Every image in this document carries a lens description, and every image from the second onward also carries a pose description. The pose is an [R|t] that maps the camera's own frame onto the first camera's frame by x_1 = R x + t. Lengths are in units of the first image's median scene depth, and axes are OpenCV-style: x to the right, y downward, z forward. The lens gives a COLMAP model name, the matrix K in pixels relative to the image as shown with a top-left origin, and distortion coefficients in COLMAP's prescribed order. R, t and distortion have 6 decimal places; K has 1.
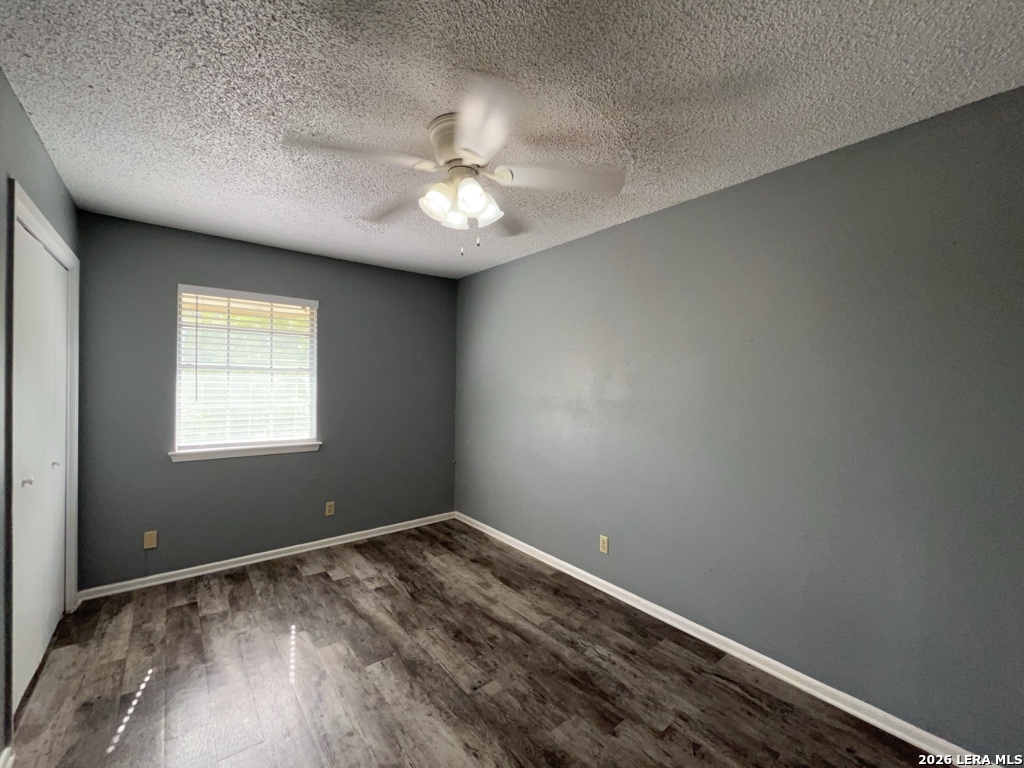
lens RADIAL K [[412.8, 0, 514.8], [0, 412.8, 384.3], [0, 0, 1]] dist [-0.002882, -0.000134]
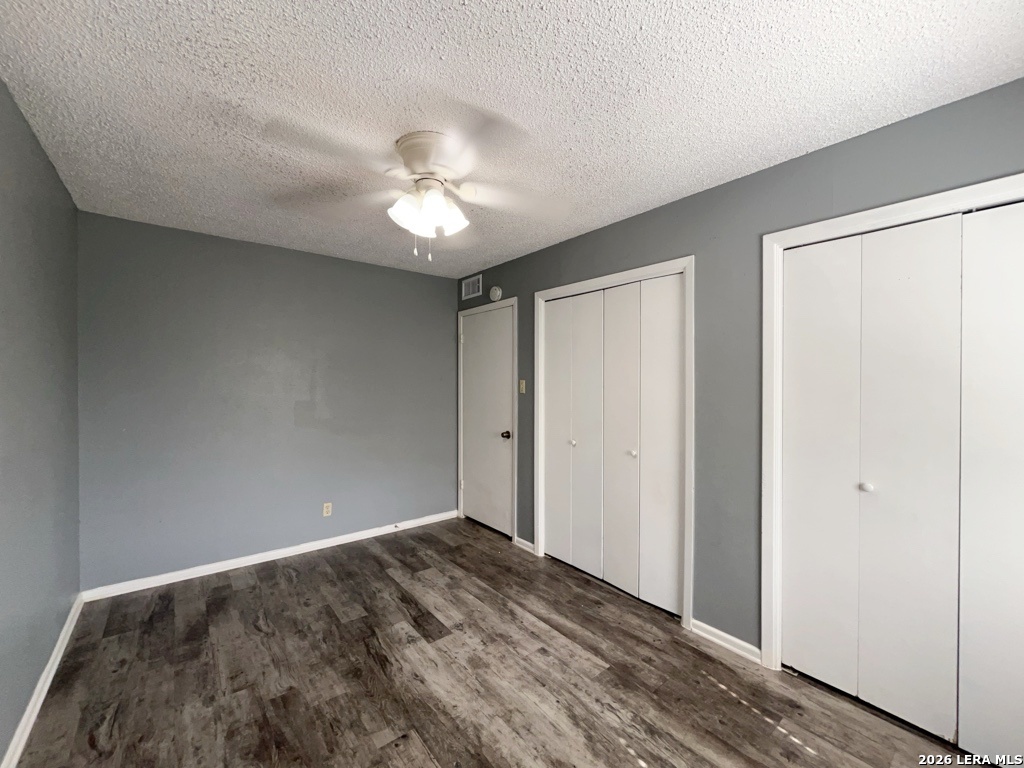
lens RADIAL K [[412.8, 0, 514.8], [0, 412.8, 384.3], [0, 0, 1]] dist [-0.002882, -0.000134]
pose [[-0.999853, -0.016658, 0.003965, -0.325595], [-0.016604, 0.999774, 0.013267, -0.010050], [-0.004185, 0.013199, -0.999904, 1.892311]]
